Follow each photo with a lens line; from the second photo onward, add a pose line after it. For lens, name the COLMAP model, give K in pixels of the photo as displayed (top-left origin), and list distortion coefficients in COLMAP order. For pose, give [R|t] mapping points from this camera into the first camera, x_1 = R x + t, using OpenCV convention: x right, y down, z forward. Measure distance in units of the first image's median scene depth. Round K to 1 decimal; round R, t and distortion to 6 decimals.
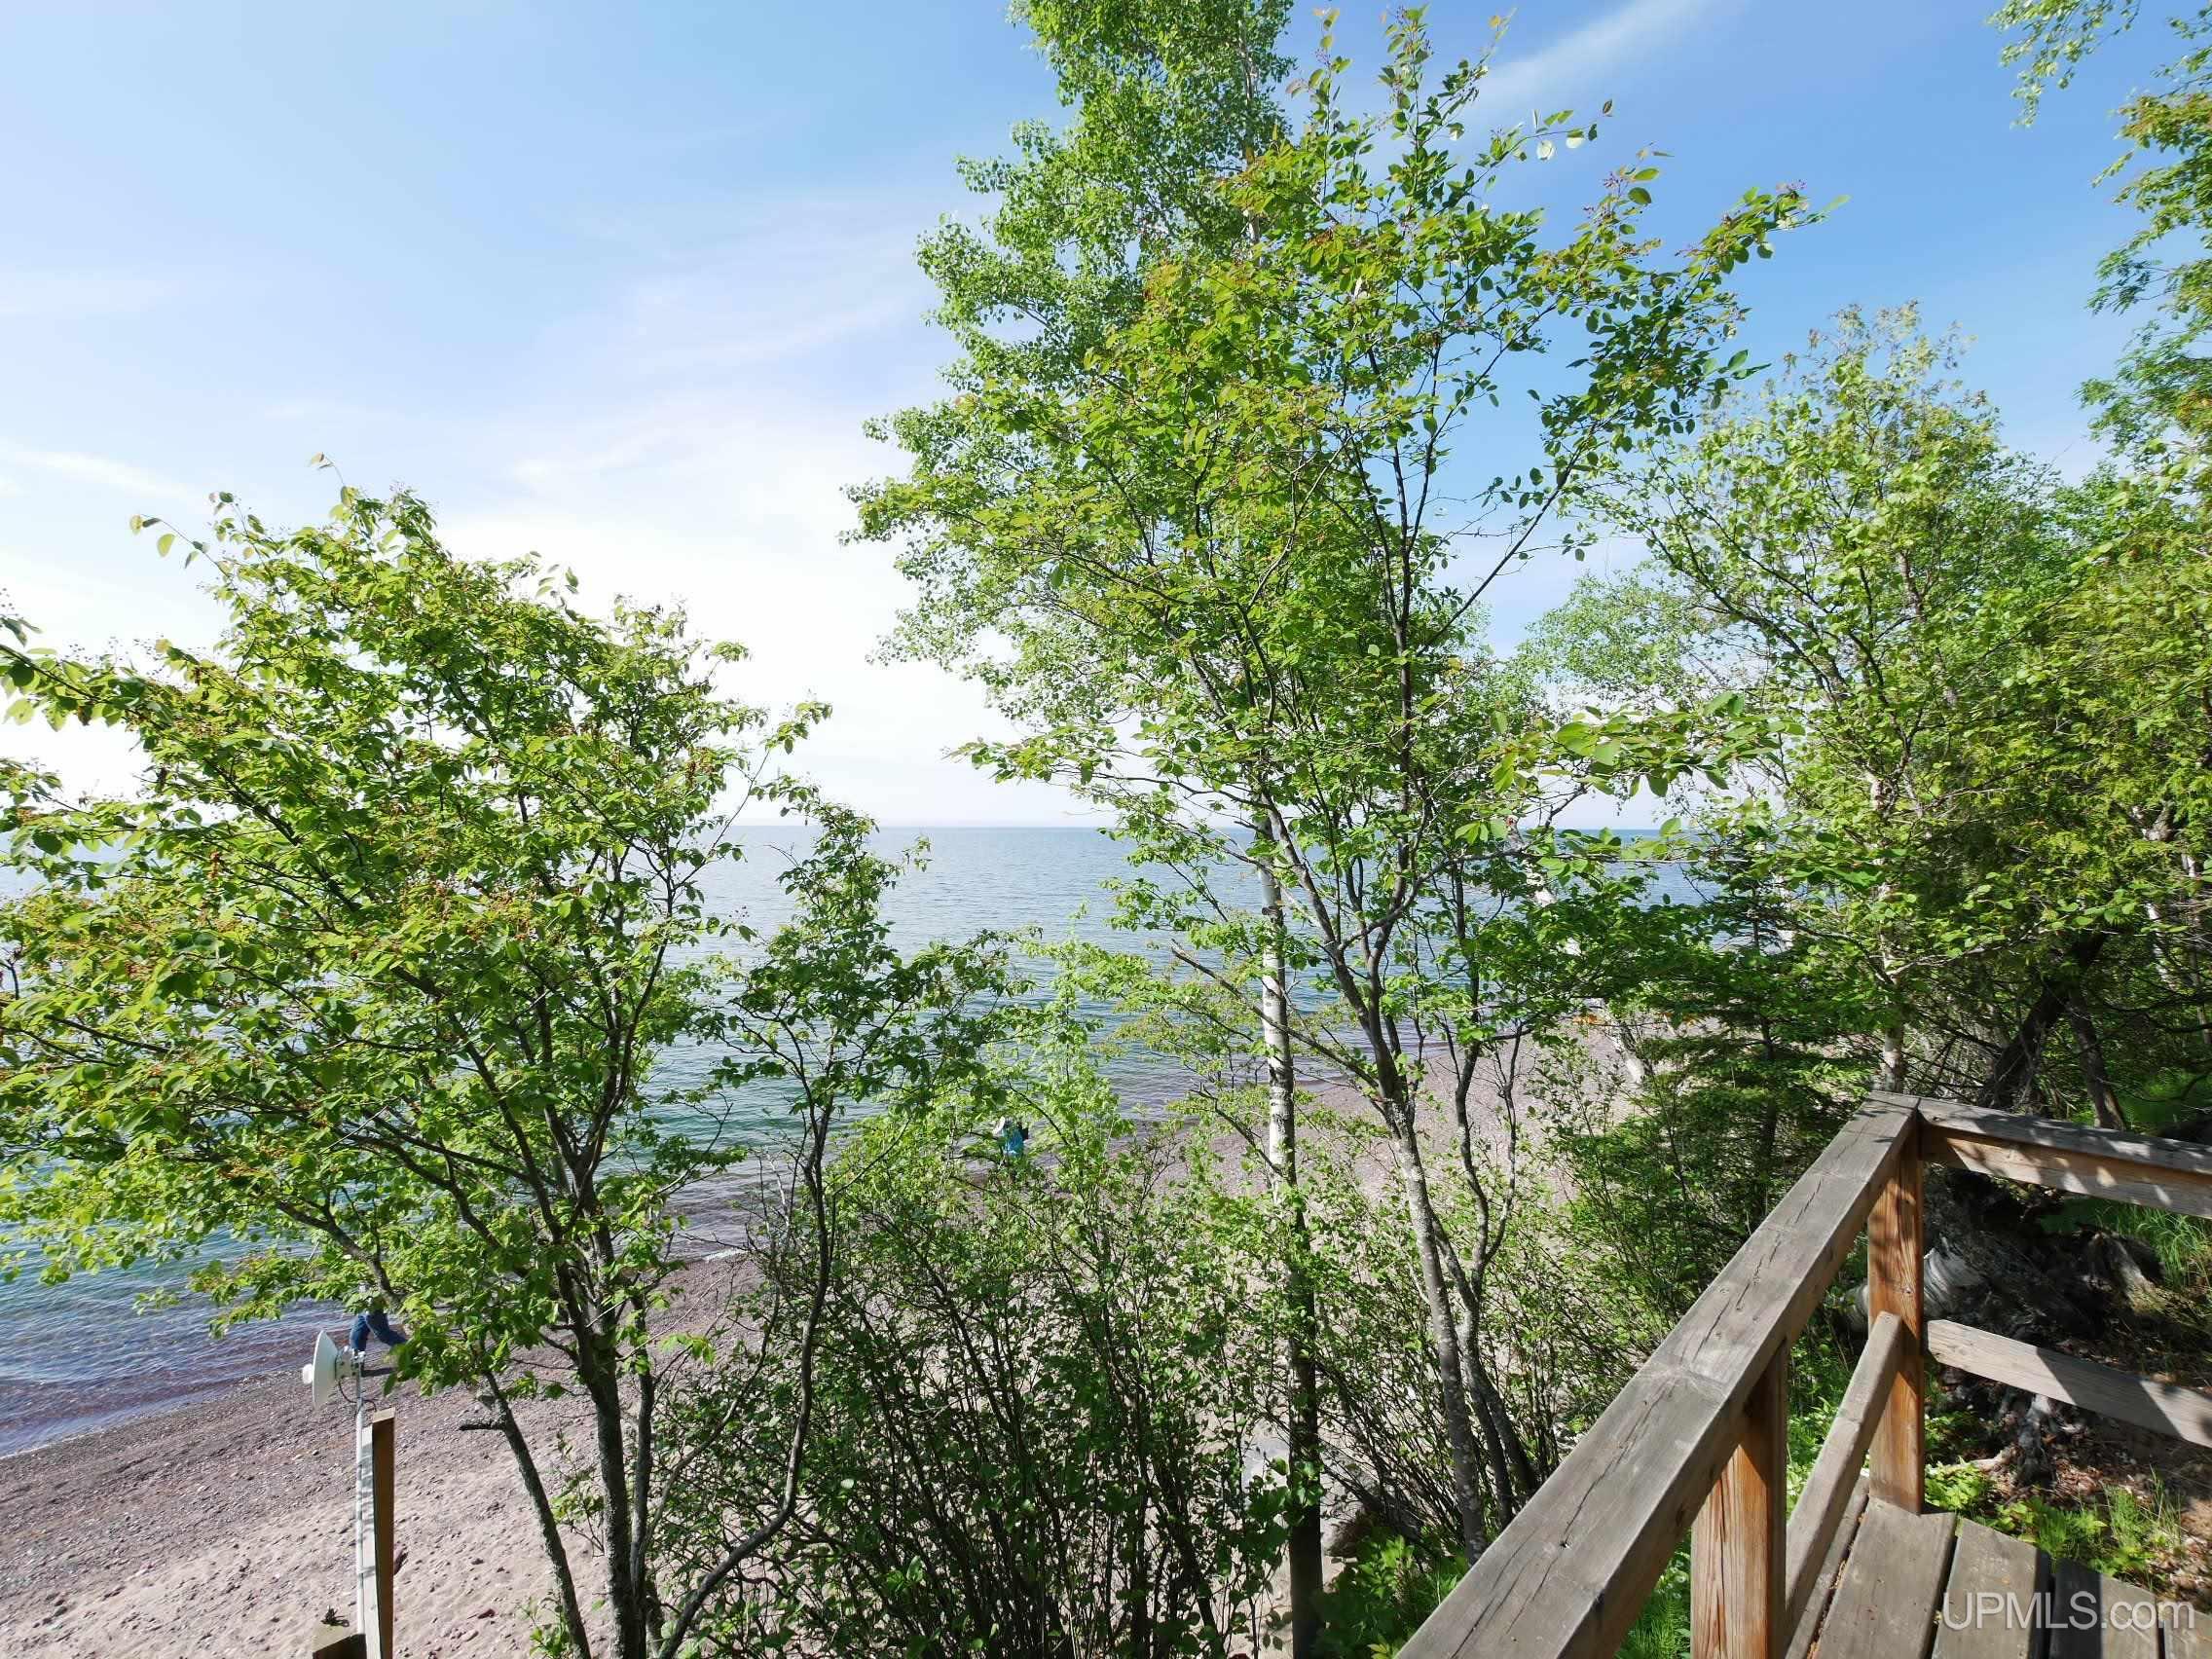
lens RADIAL K [[918.2, 0, 1090.9], [0, 918.2, 829.9], [0, 0, 1]] dist [-0.005215, 0.000459]
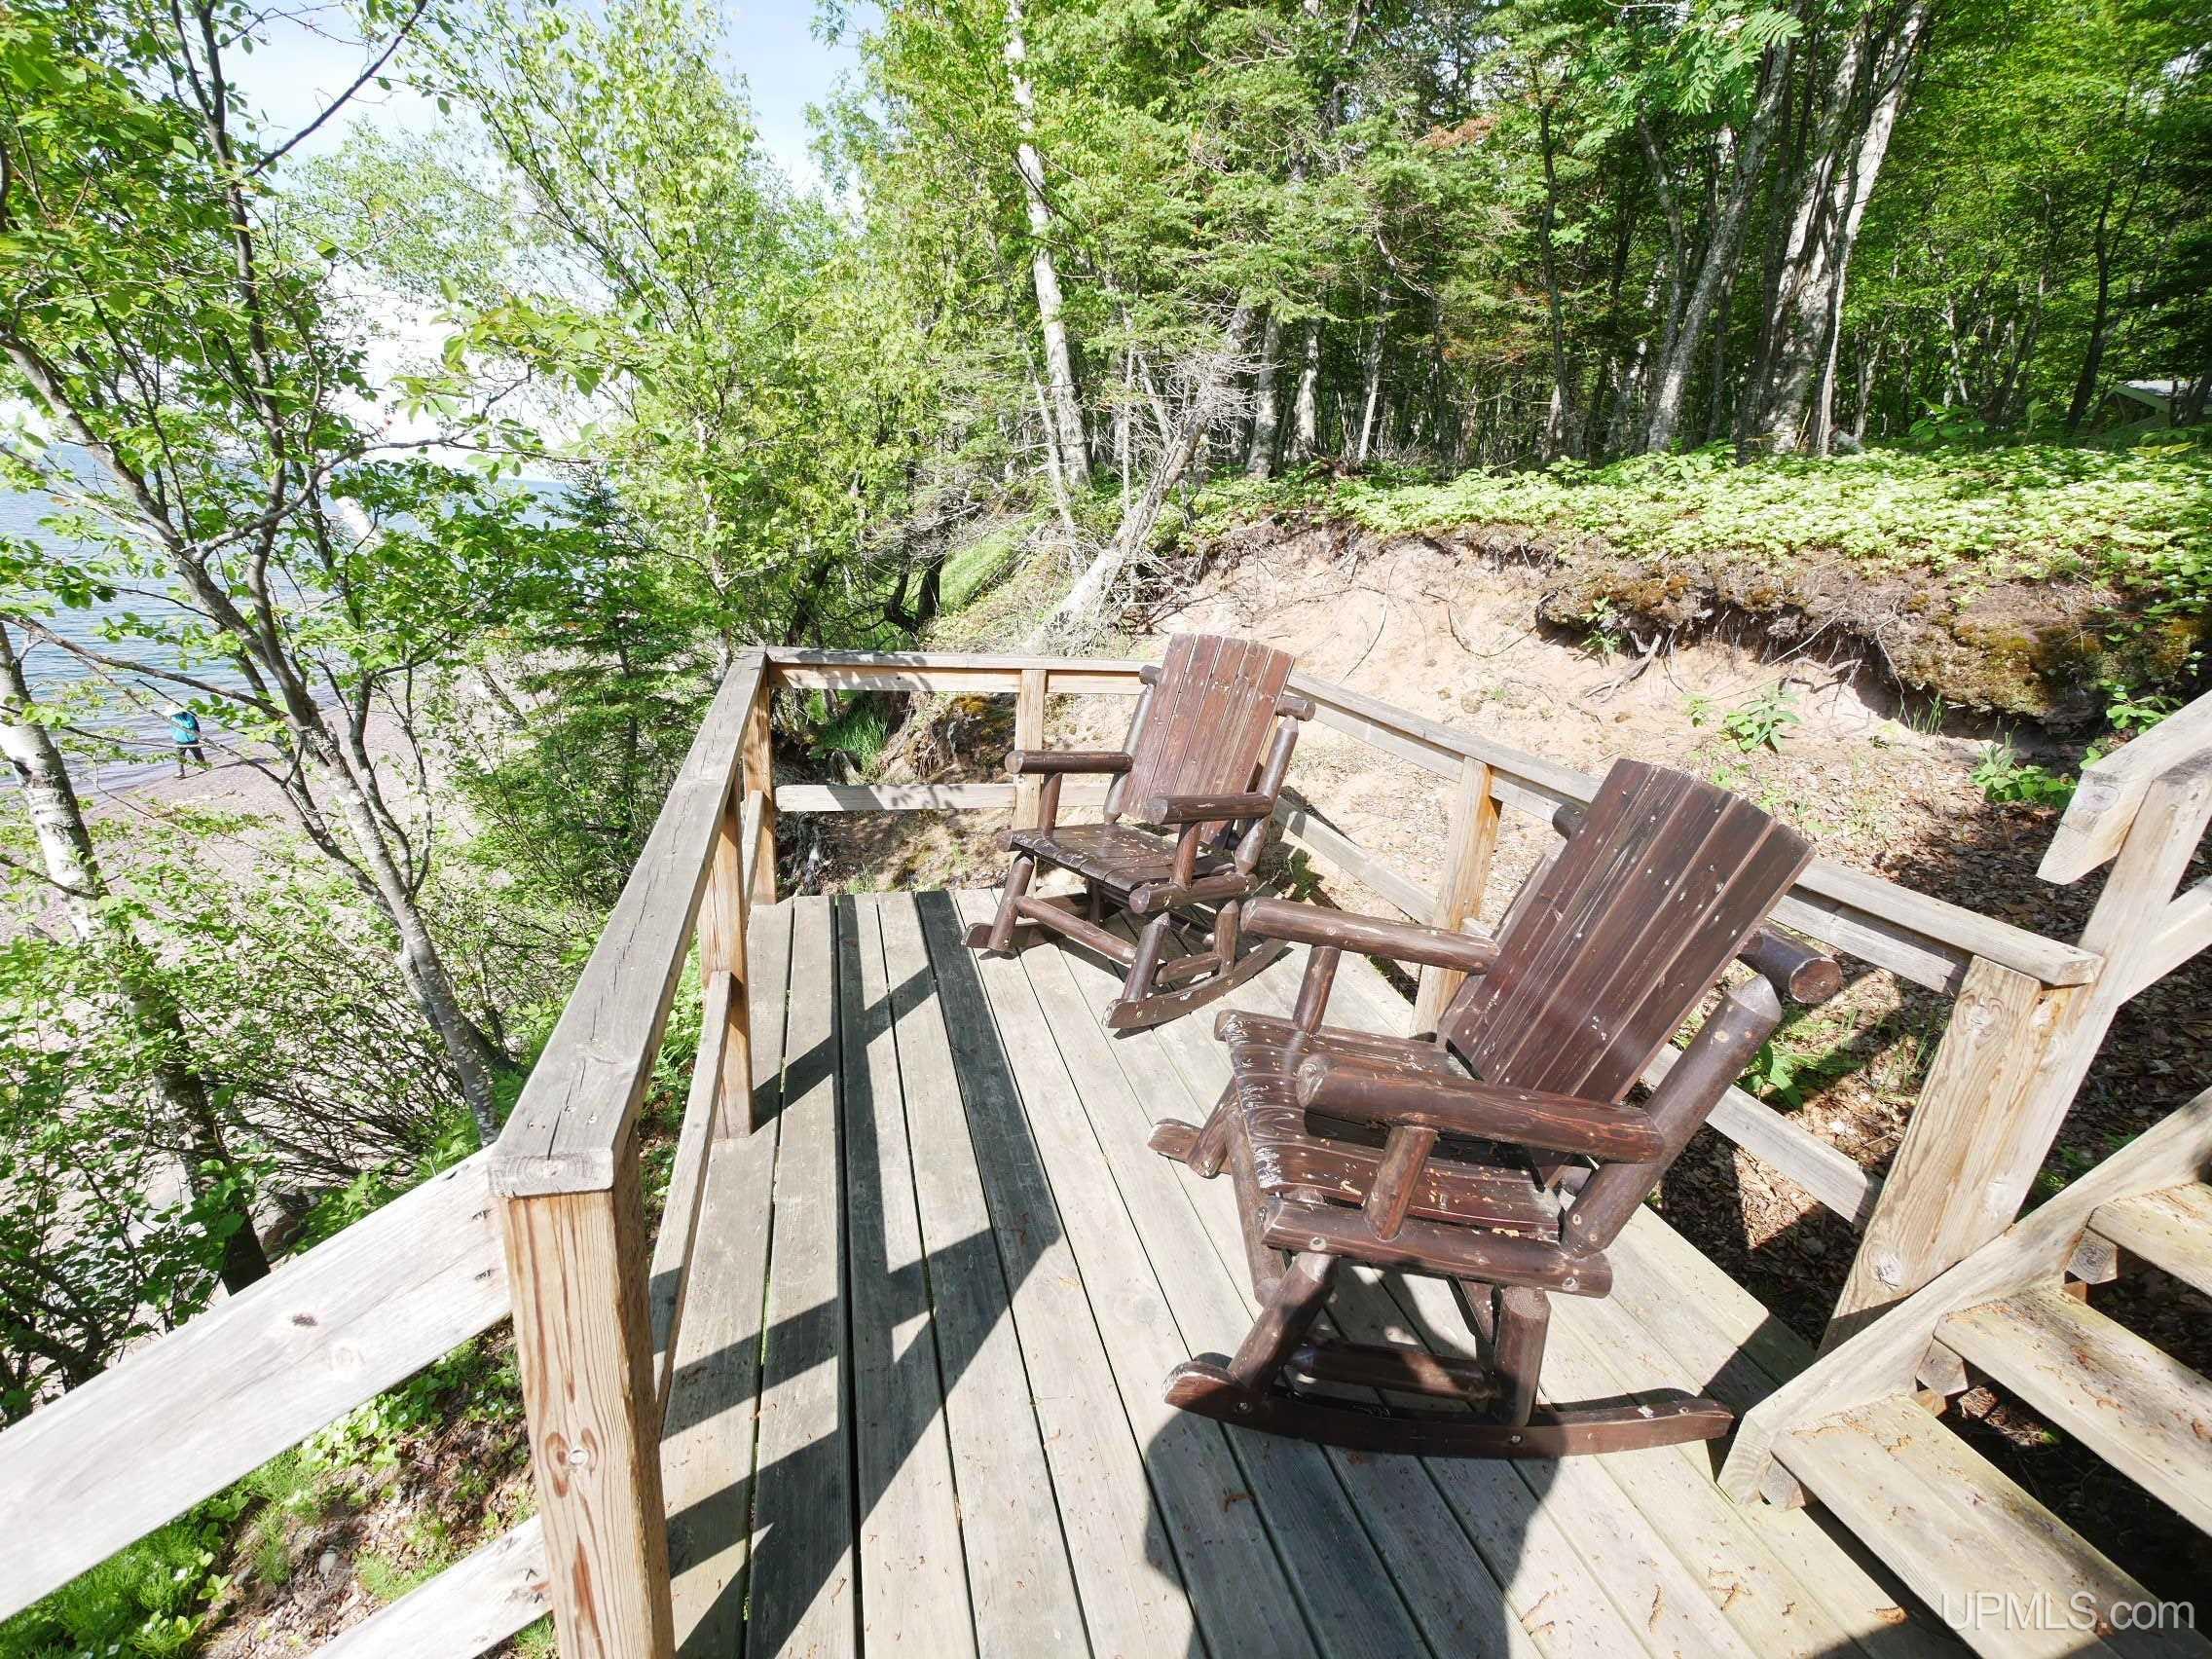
lens RADIAL K [[918.2, 0, 1092.5], [0, 918.2, 815.4], [0, 0, 1]] dist [-0.005215, 0.000459]
pose [[0.439617, -0.241570, 0.865090, -0.094687], [-0.078009, 0.949244, 0.304712, 0.026731], [-0.894791, -0.201442, 0.398460, -0.052115]]
